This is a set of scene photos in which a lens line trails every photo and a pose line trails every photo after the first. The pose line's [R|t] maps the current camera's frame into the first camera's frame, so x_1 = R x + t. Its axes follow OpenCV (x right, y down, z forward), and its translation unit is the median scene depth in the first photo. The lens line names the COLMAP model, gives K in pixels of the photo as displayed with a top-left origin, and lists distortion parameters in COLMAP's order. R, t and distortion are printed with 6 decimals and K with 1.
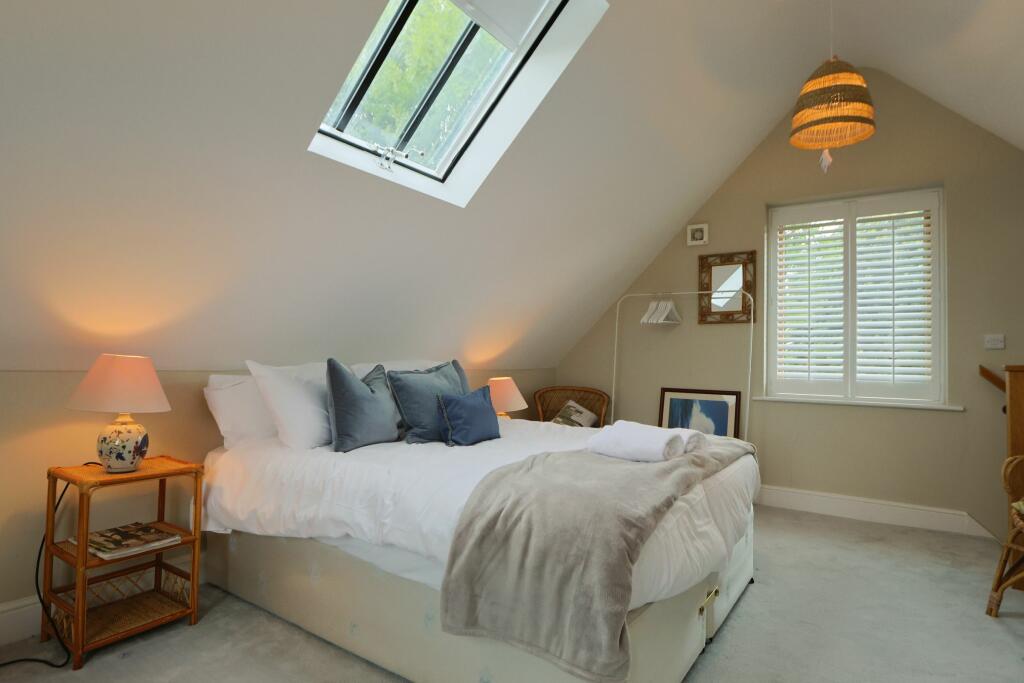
lens RADIAL K [[539.9, 0, 512.0], [0, 539.9, 341.5], [0, 0, 1]] dist [-0.020382, 0.001634]
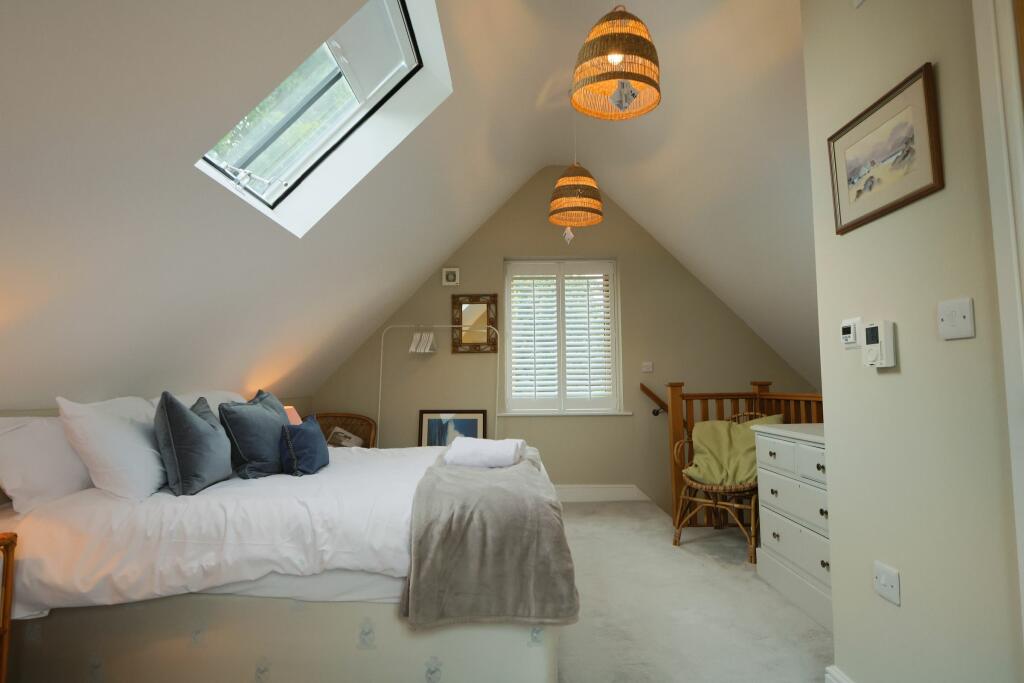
lens RADIAL K [[524.1, 0, 512.0], [0, 524.1, 341.5], [0, 0, 1]] dist [-0.025748, 0.001343]
pose [[0.832823, 0.021145, 0.553135, -0.294186], [0.006525, 0.998826, -0.048008, -0.004775], [-0.553501, 0.043591, 0.831707, -0.020384]]
